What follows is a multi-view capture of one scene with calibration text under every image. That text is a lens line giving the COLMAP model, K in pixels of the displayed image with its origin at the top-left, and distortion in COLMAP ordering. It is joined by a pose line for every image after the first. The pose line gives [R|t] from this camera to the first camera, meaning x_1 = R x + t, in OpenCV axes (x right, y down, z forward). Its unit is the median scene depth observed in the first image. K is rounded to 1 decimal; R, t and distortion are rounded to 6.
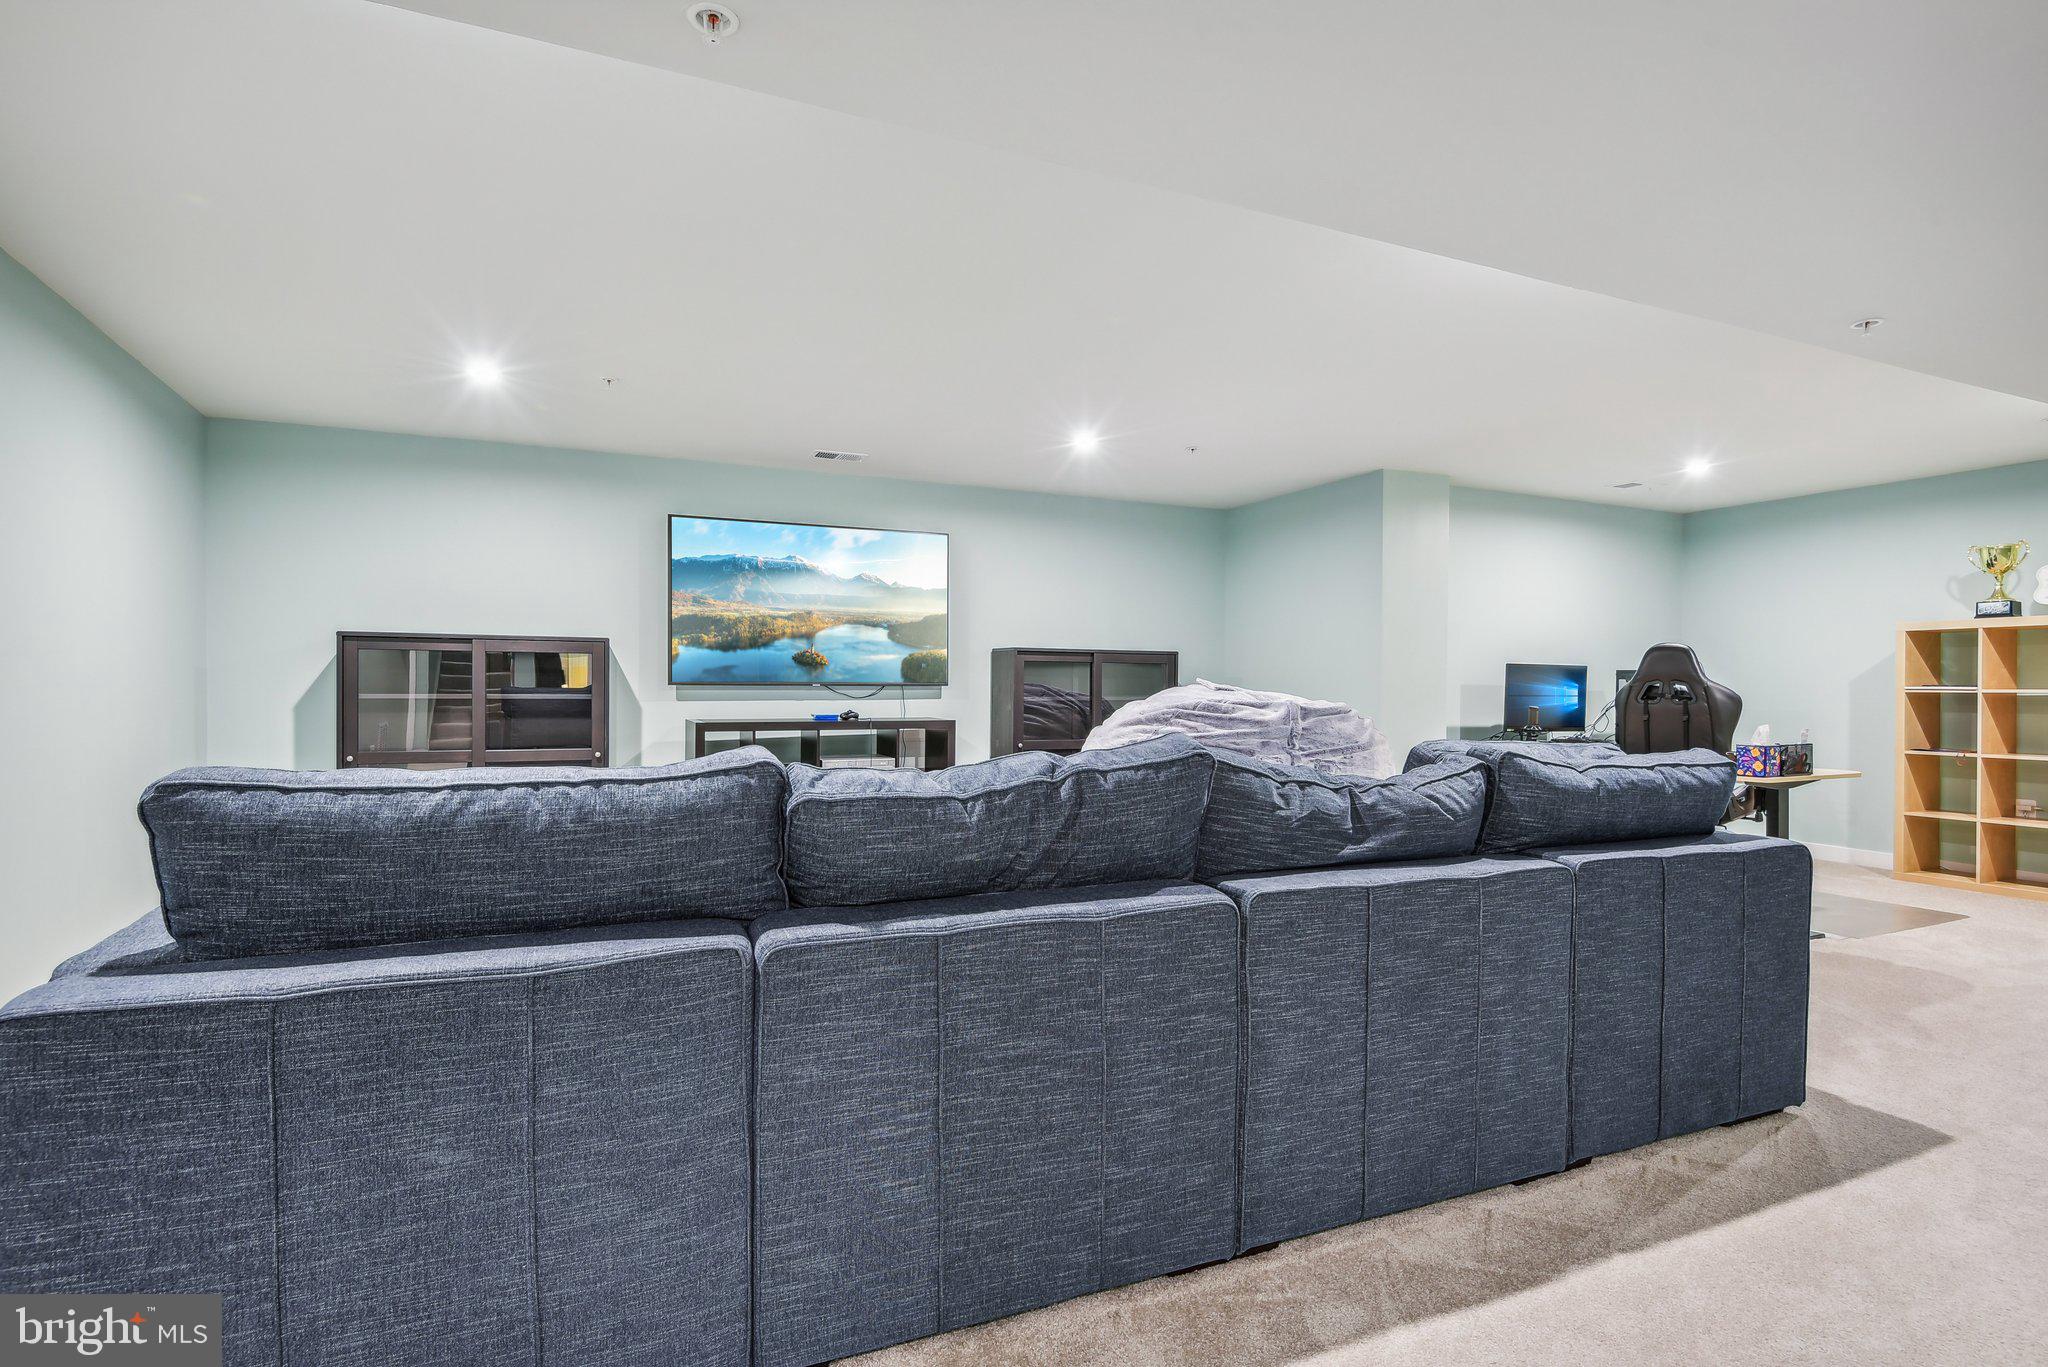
lens RADIAL K [[1038.3, 0, 1032.3], [0, 1038.3, 681.9], [0, 0, 1]] dist [0.001240, -0.001282]
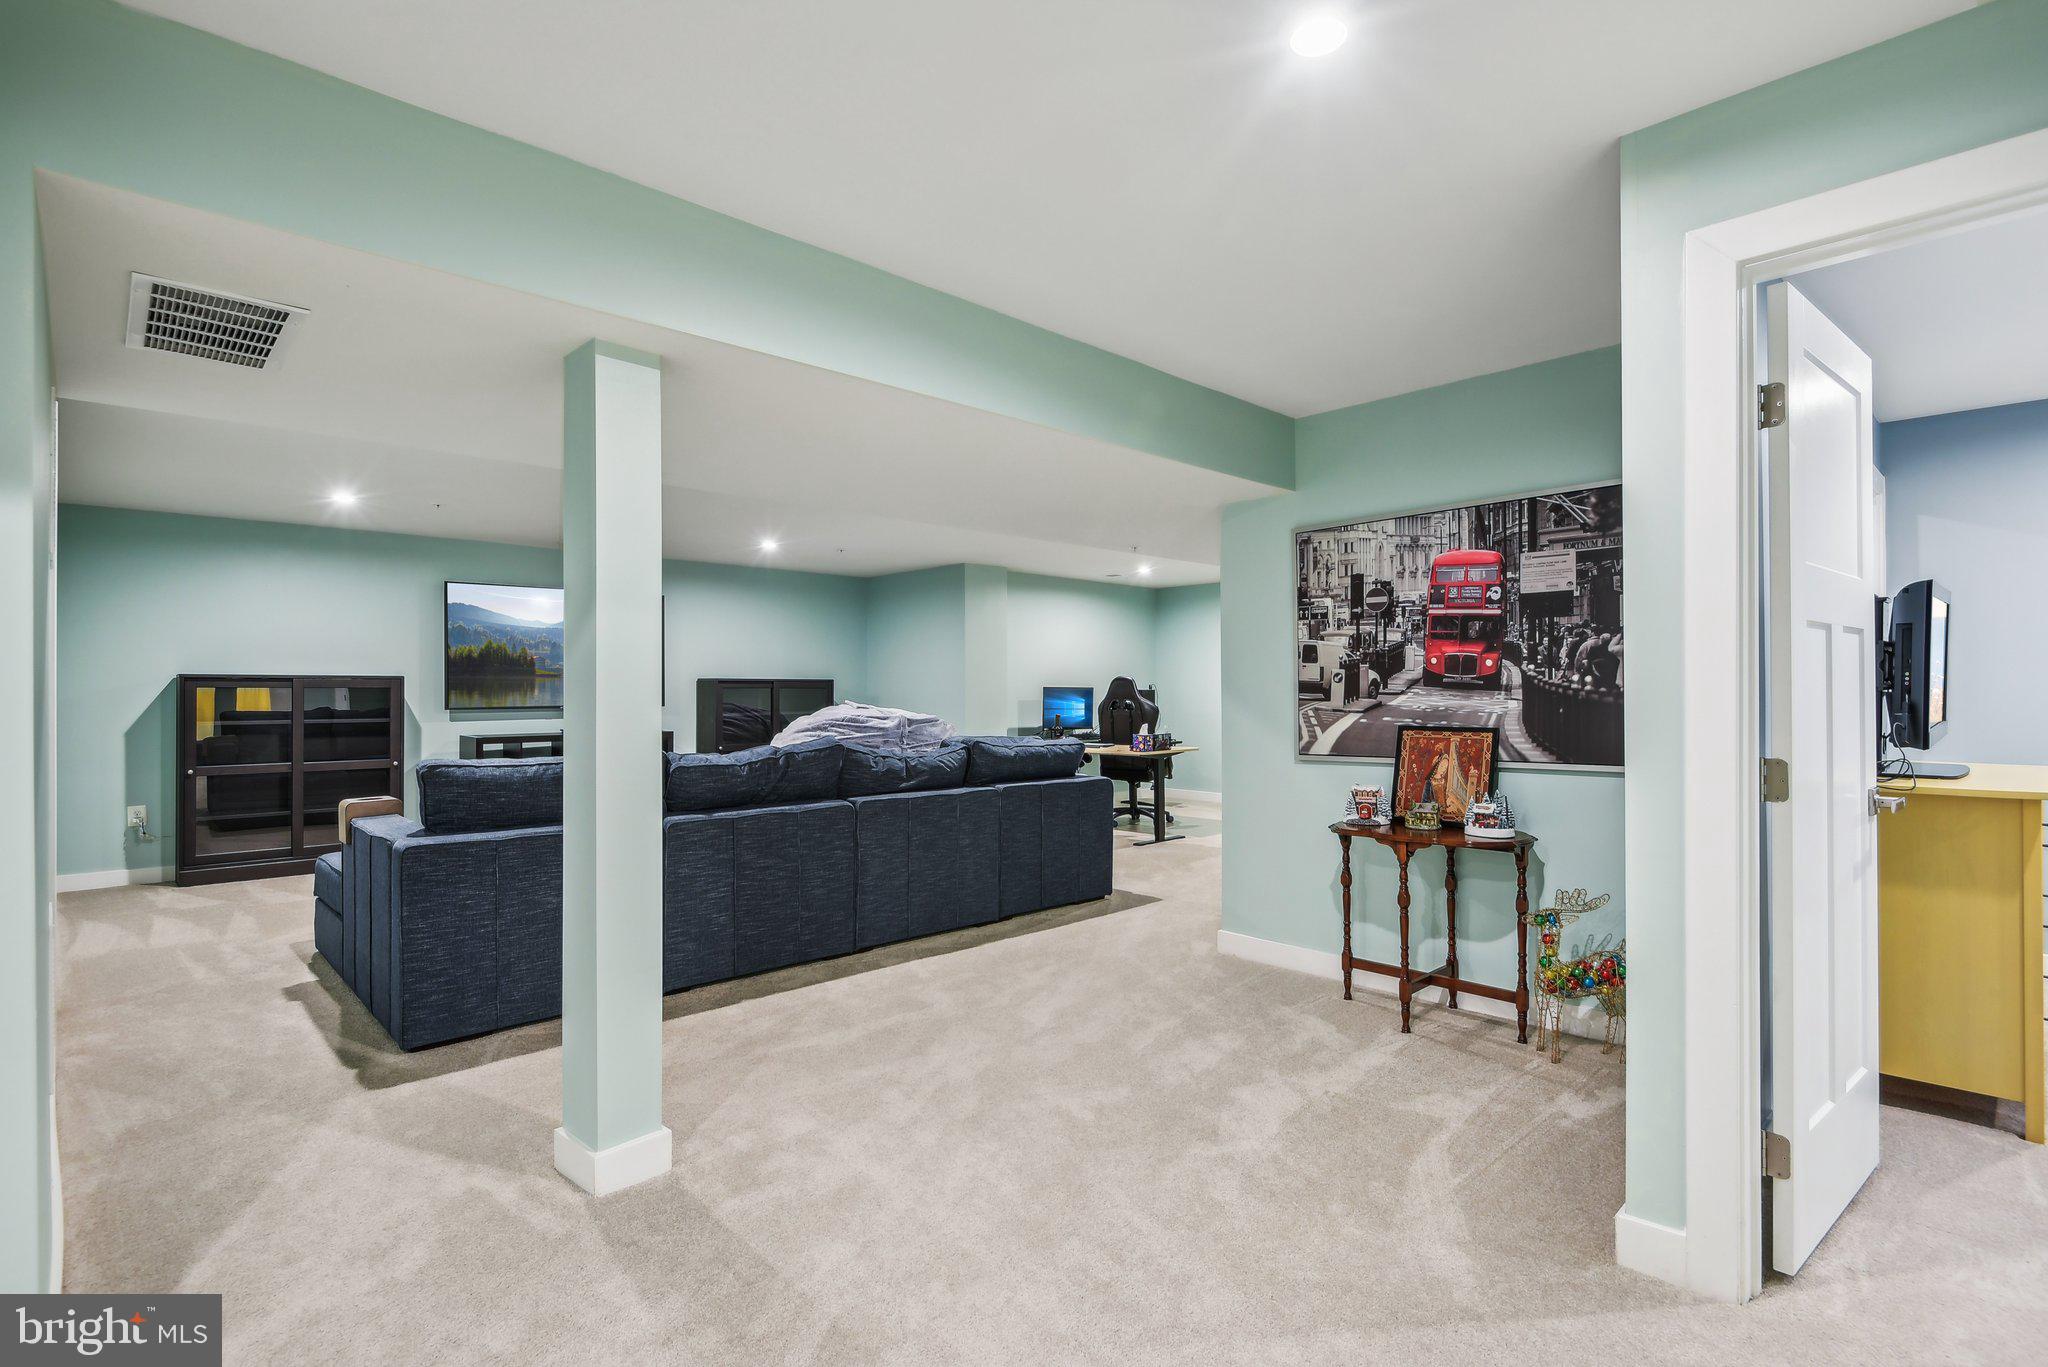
lens RADIAL K [[980.0, 0, 1009.9], [0, 980.0, 679.2], [0, 0, 1]] dist [-0.006352, -0.002177]
pose [[0.951398, -0.007018, 0.307883, -0.058409], [0.009831, 0.999923, -0.007584, -0.022653], [-0.307806, 0.010242, 0.951394, -0.477754]]
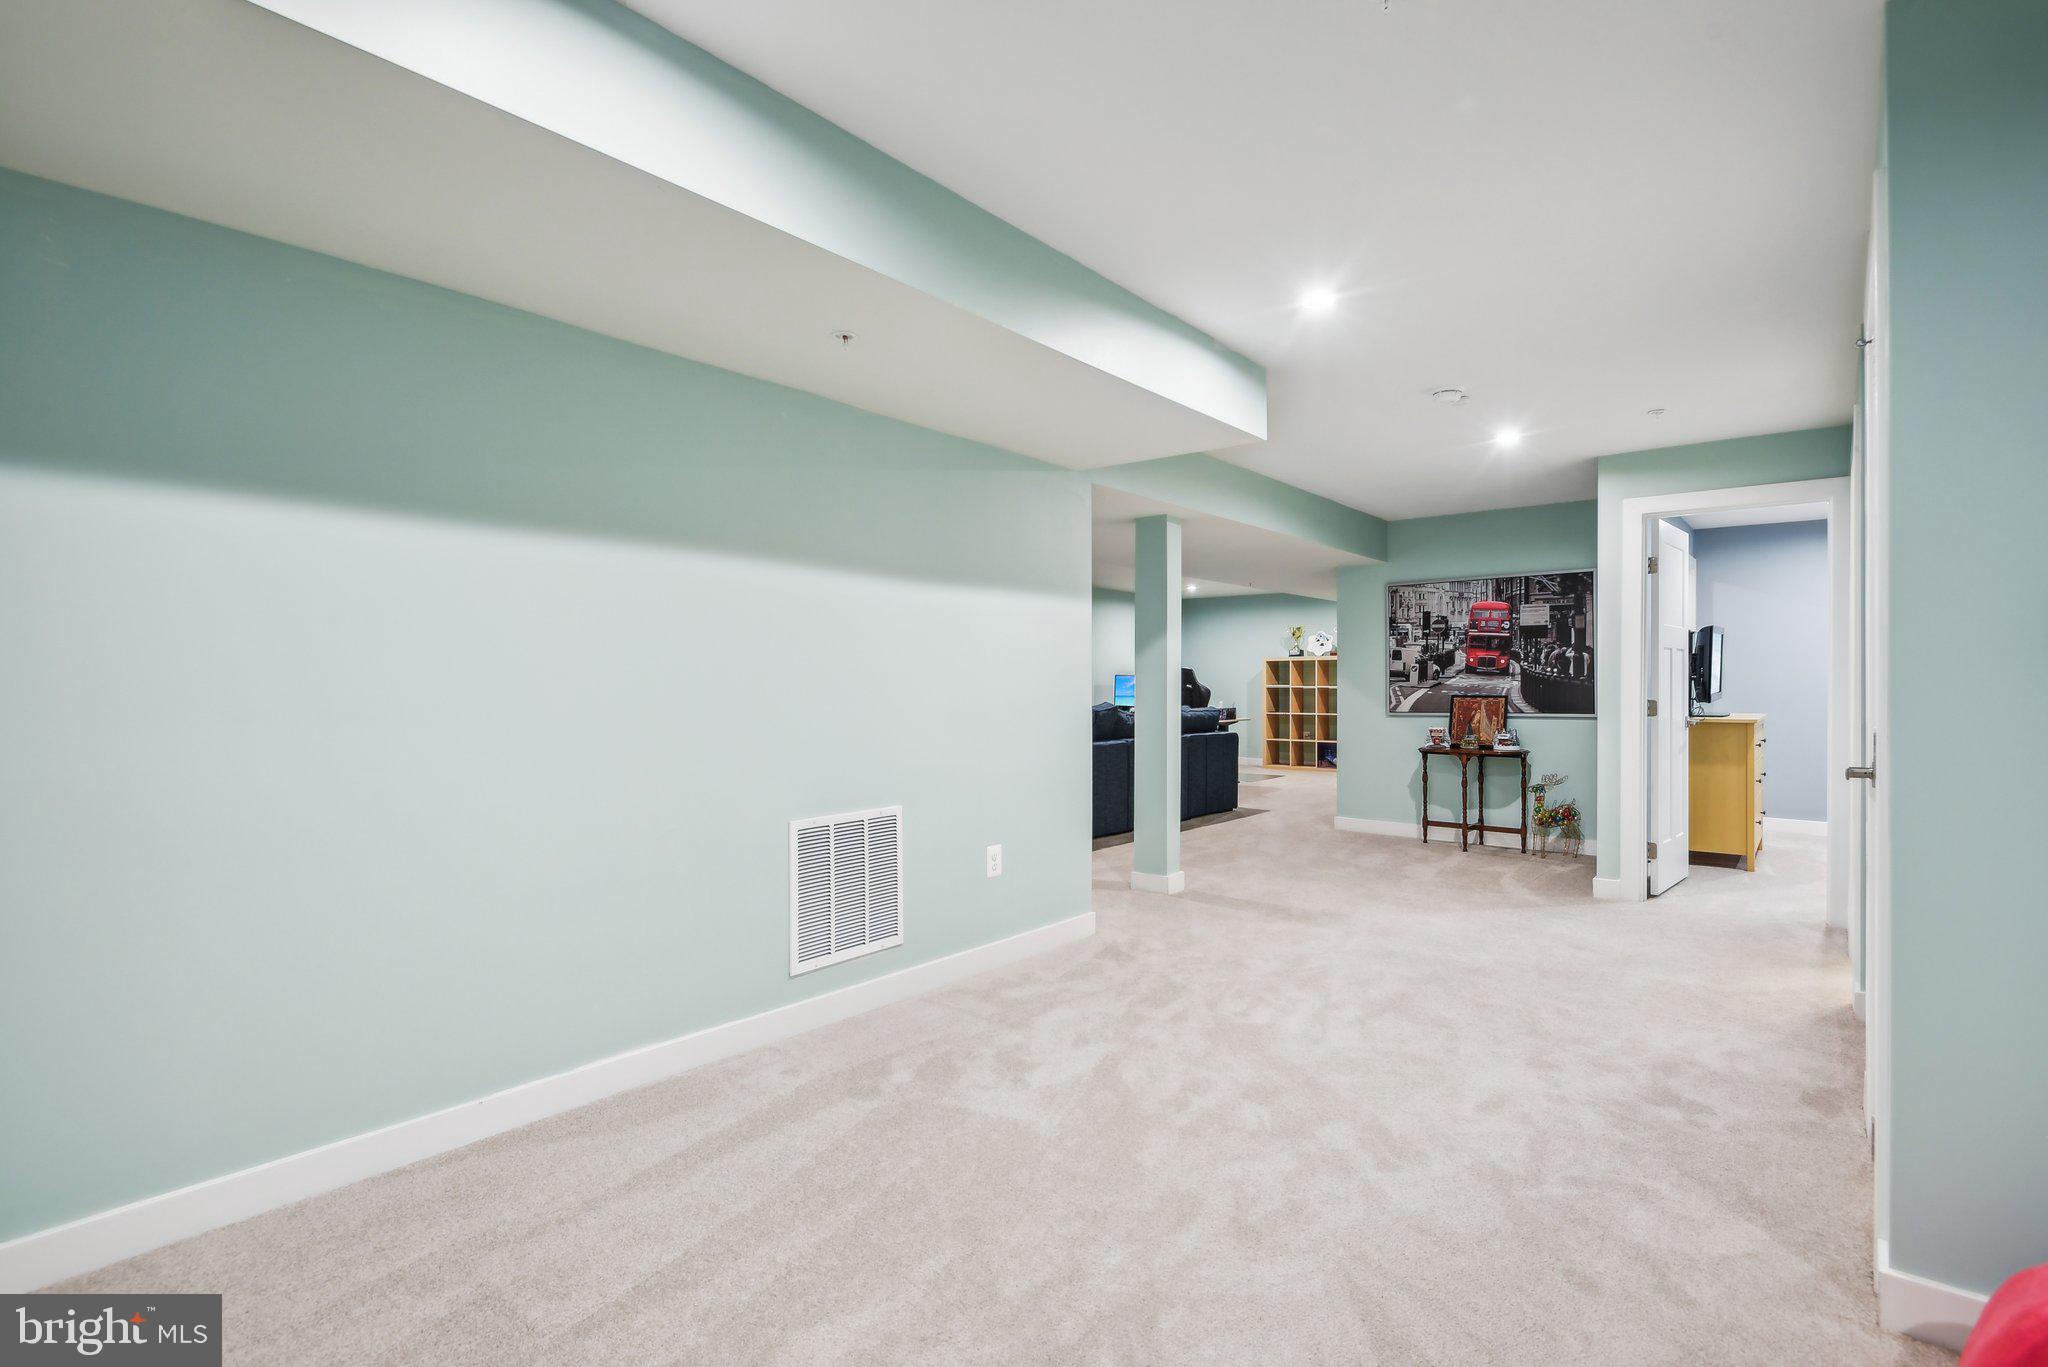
lens RADIAL K [[980.0, 0, 1010.2], [0, 980.0, 677.5], [0, 0, 1]] dist [-0.006352, -0.002177]
pose [[0.908886, -0.004377, 0.417021, -0.658268], [0.004306, 0.999990, 0.001110, -0.018926], [-0.417022, 0.000787, 0.908896, -0.833612]]
